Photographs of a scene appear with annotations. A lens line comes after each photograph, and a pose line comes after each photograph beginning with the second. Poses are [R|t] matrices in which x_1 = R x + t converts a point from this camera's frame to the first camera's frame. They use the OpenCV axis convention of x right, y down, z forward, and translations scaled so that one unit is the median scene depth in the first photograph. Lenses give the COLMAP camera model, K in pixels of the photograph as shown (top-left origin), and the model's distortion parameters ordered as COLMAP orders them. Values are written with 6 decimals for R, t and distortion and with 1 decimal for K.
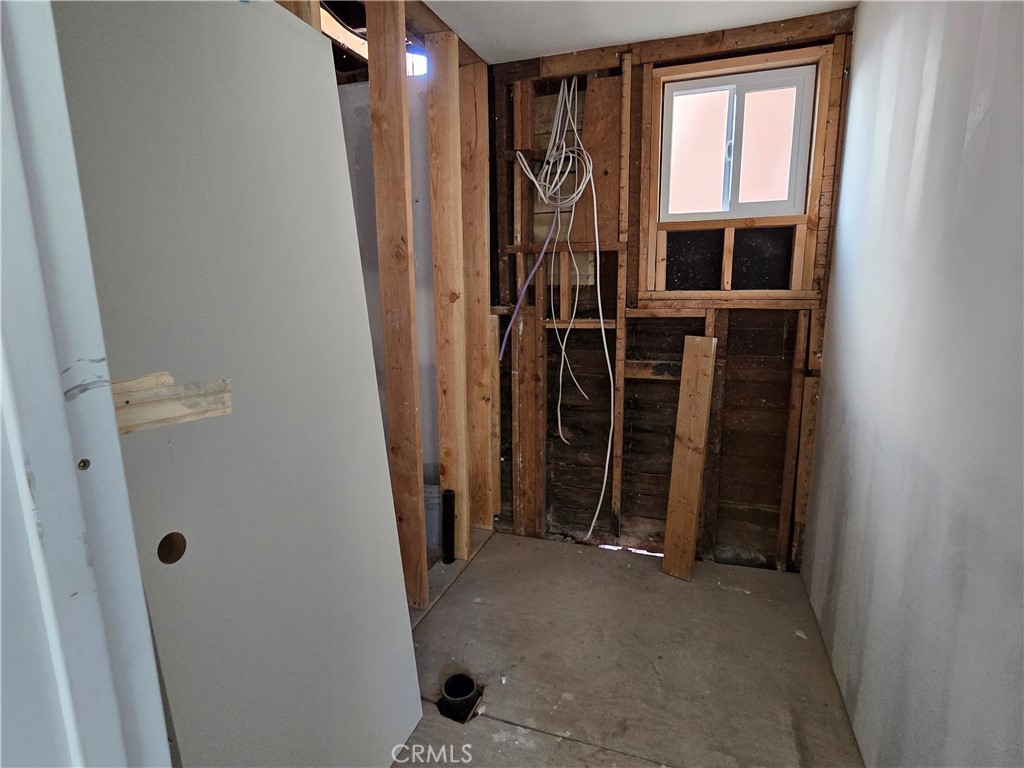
lens RADIAL K [[533.5, 0, 514.2], [0, 533.5, 382.1], [0, 0, 1]] dist [-0.001554, 0.004327]
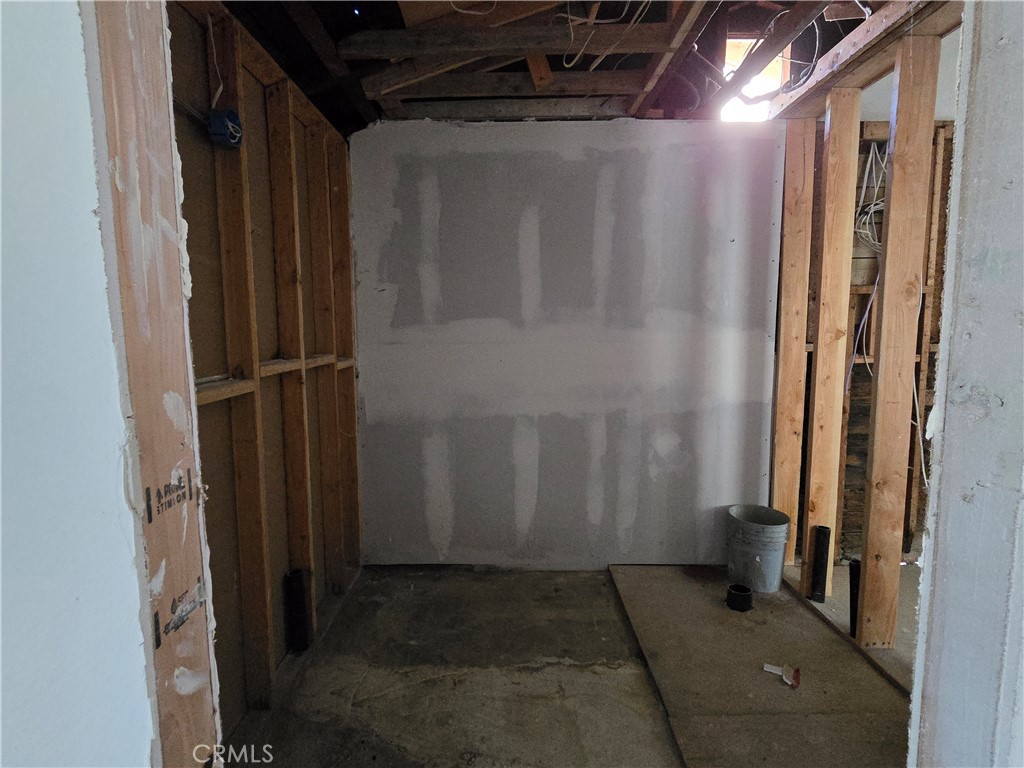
lens RADIAL K [[533.5, 0, 512.0], [0, 533.5, 383.5], [0, 0, 1]] dist [-0.001554, 0.004327]
pose [[0.944344, -0.032927, 0.327307, -1.025189], [0.058955, 0.995809, -0.069919, -0.028213], [-0.323633, 0.085324, 0.942328, 0.231586]]
